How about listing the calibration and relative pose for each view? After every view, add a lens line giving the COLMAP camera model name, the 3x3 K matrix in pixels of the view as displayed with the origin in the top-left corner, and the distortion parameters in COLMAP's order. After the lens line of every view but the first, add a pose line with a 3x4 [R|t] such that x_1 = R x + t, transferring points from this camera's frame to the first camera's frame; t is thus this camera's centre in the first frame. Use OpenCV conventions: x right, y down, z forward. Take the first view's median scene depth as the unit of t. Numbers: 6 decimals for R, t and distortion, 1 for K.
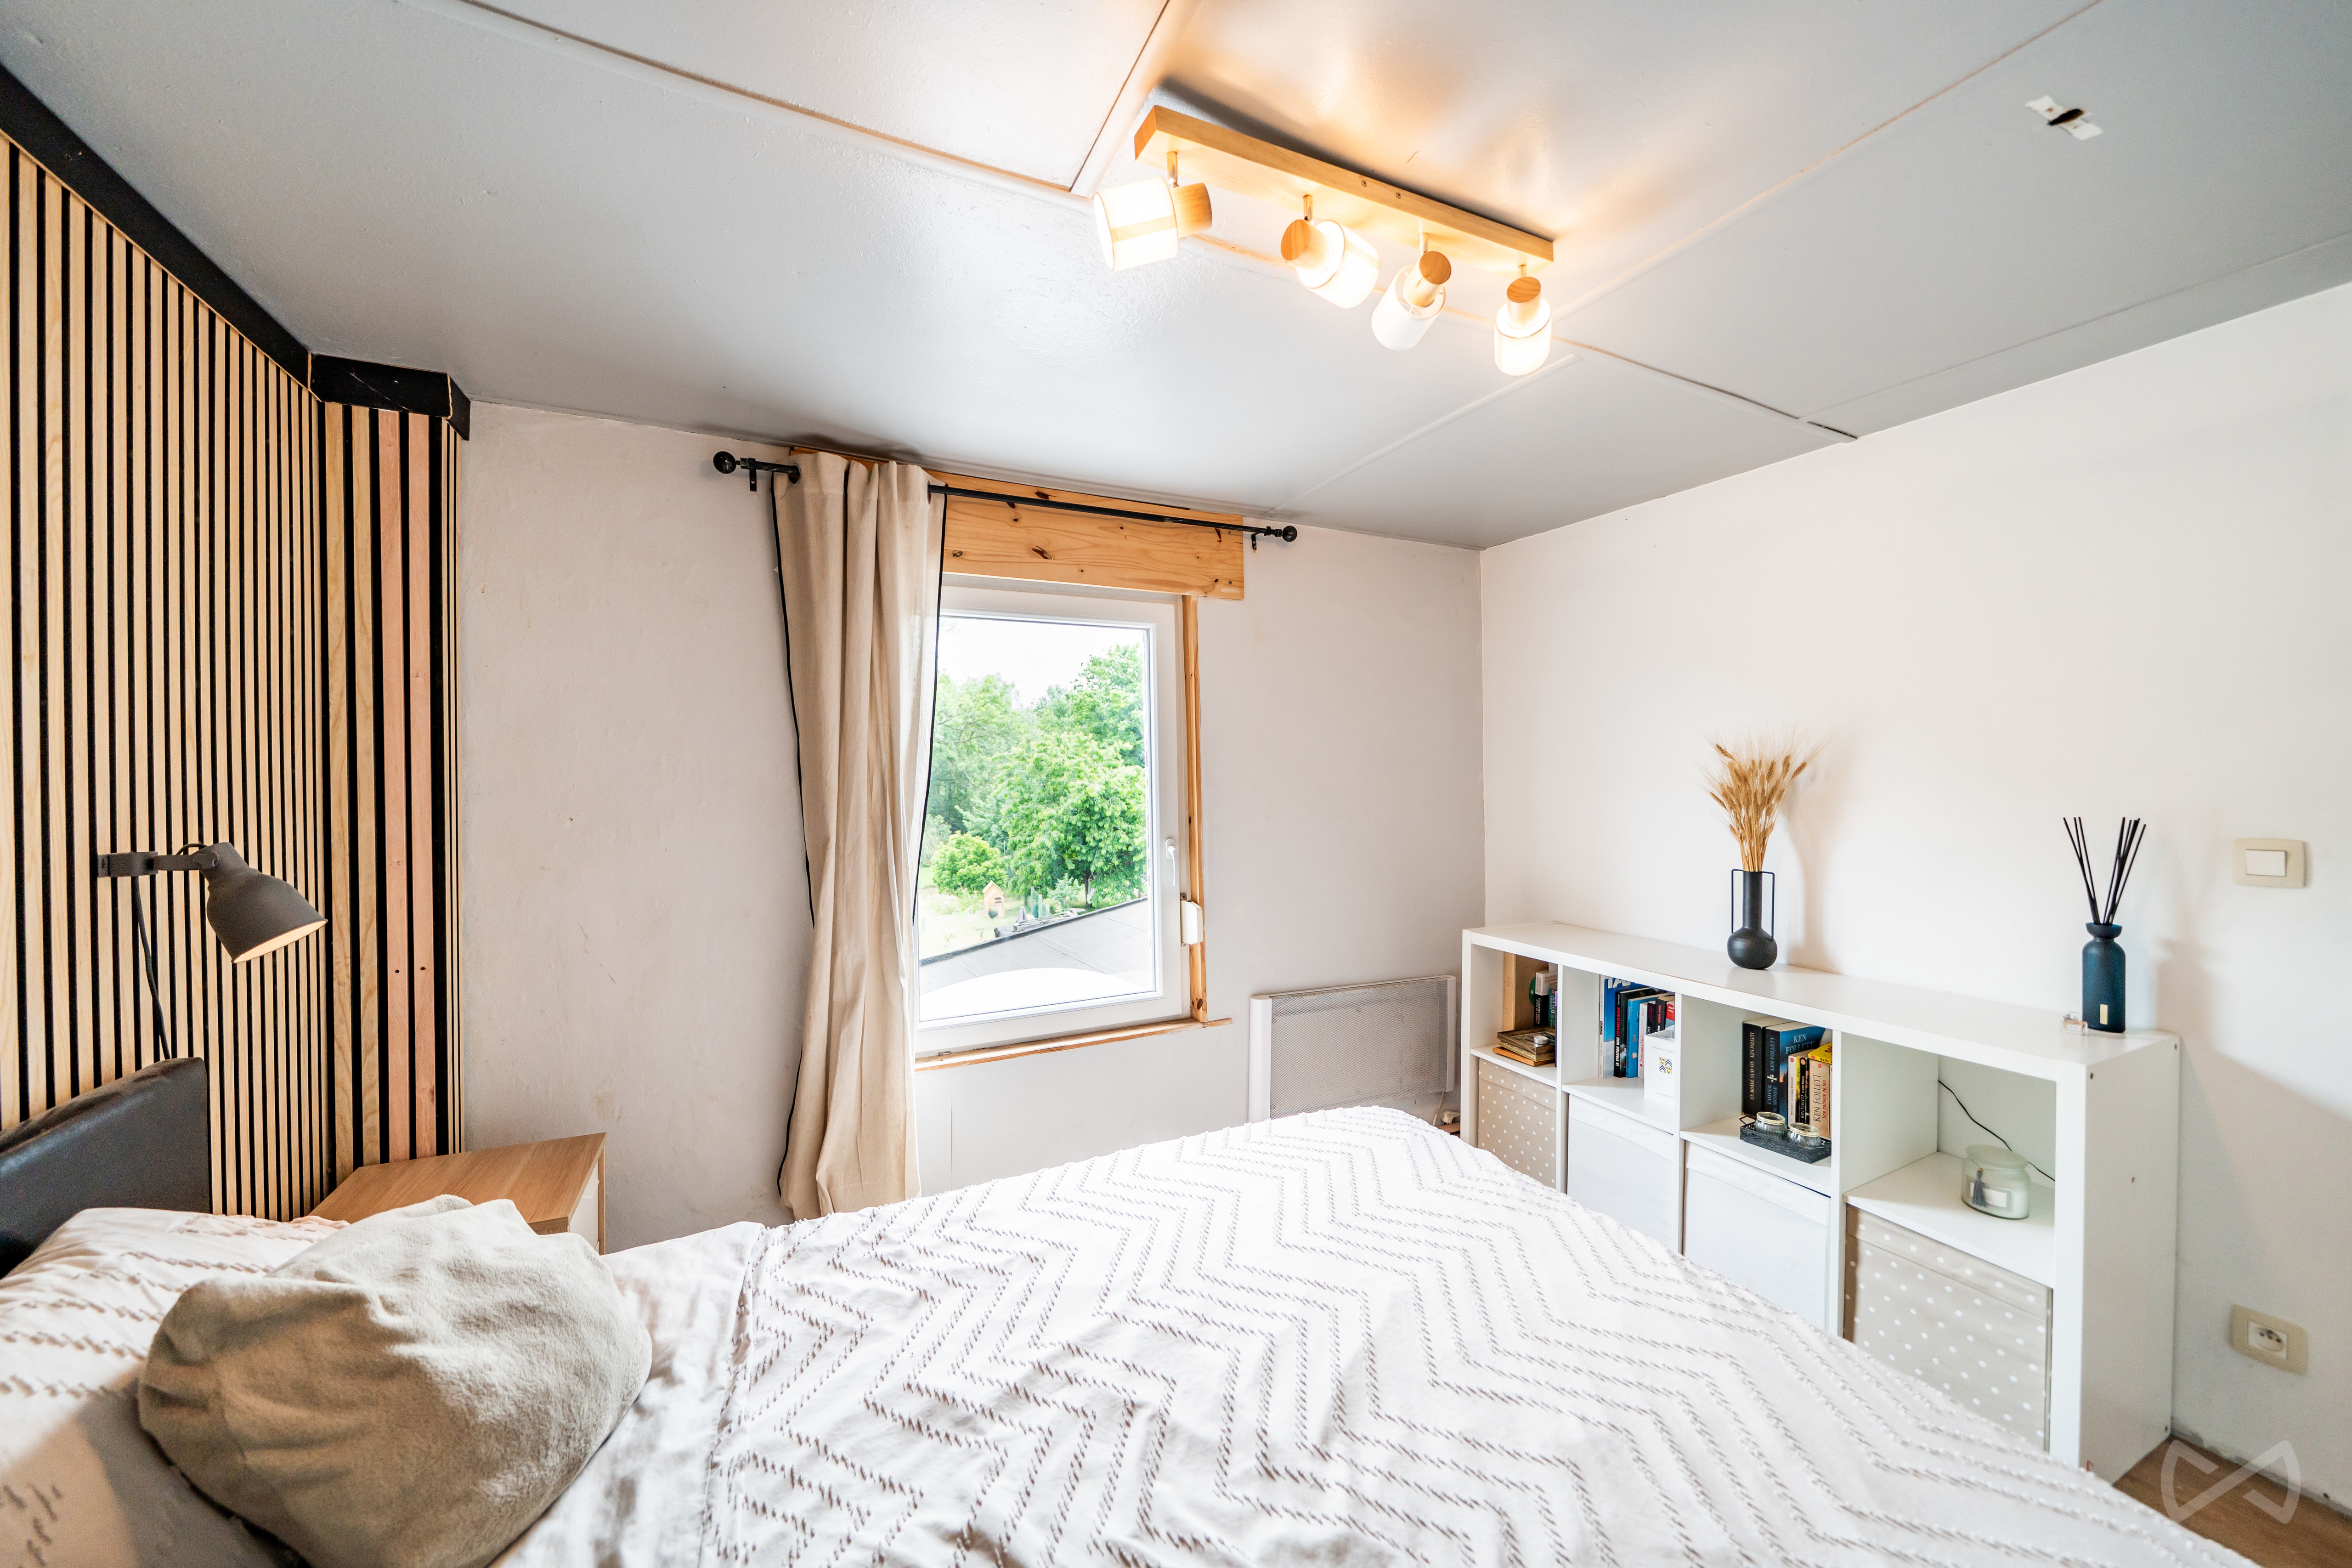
lens RADIAL K [[870.7, 0, 1182.4], [0, 870.7, 788.7], [0, 0, 1]] dist [-0.003376, -0.000118]
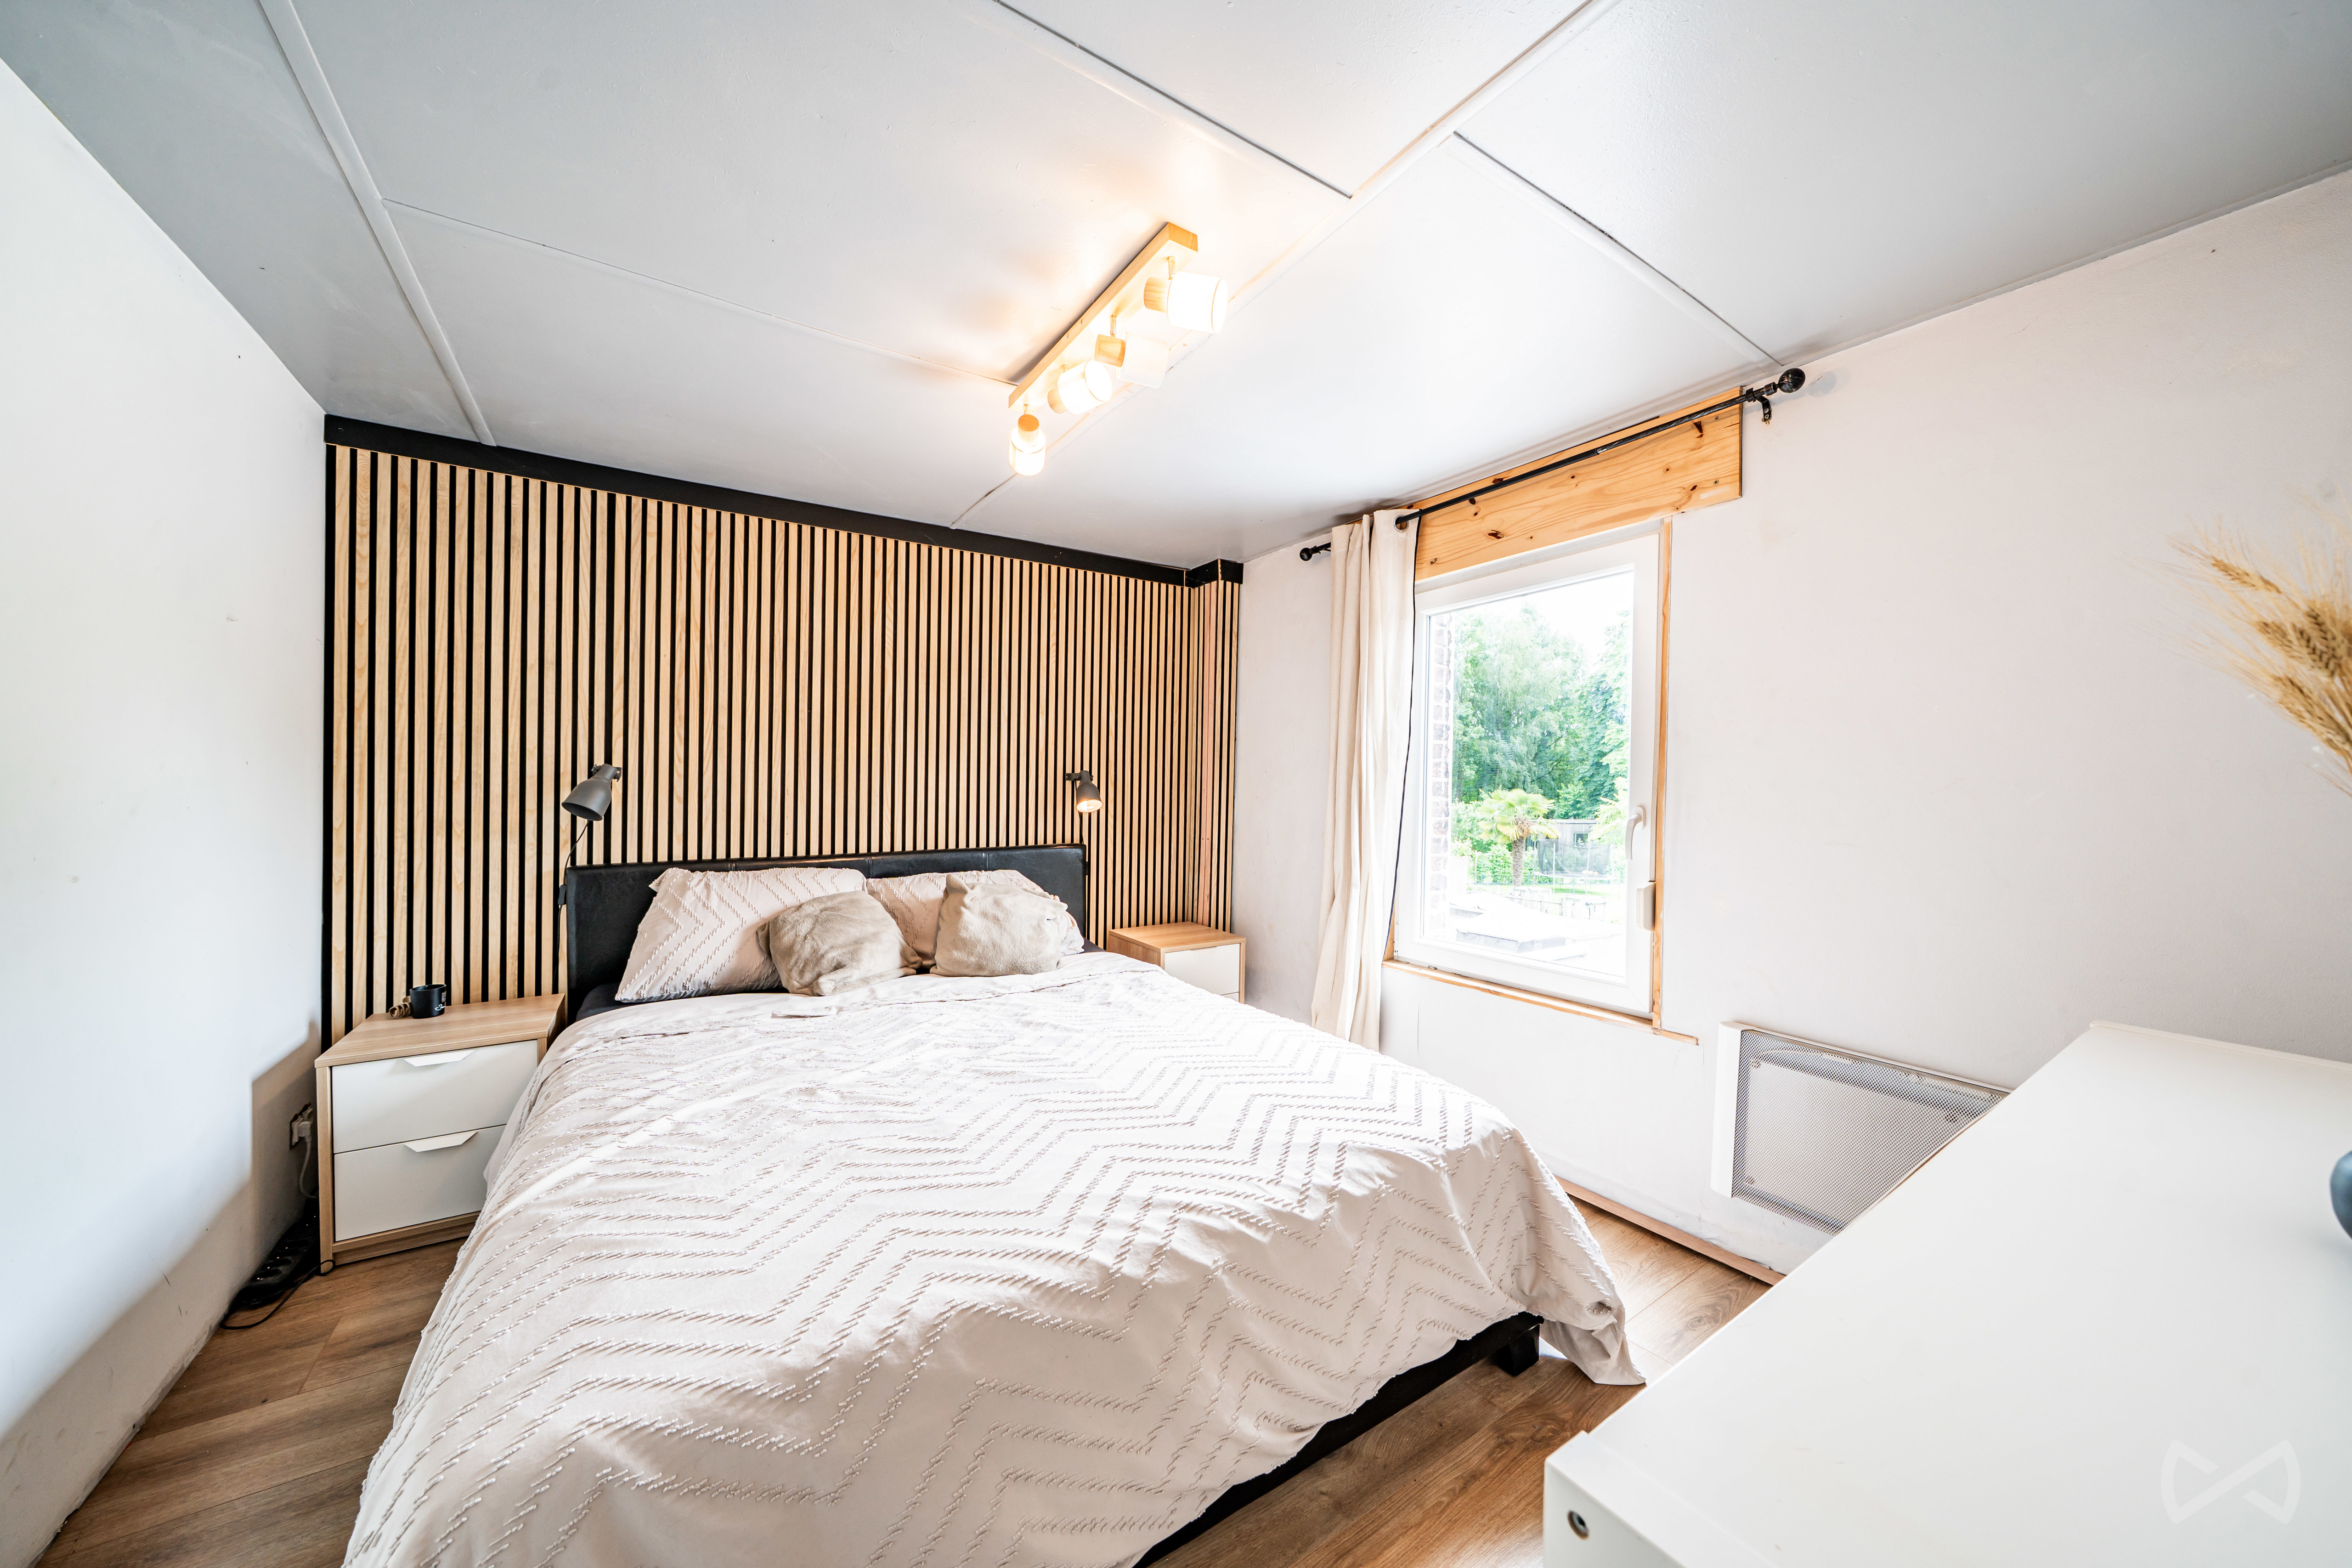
lens RADIAL K [[805.5, 0, 1181.7], [0, 805.5, 780.4], [0, 0, 1]] dist [-0.002055, 0.000121]
pose [[0.122483, 0.010343, -0.992417, 0.848825], [-0.014202, 0.999862, 0.008668, 0.036128], [0.992369, 0.013032, 0.122613, 0.524691]]
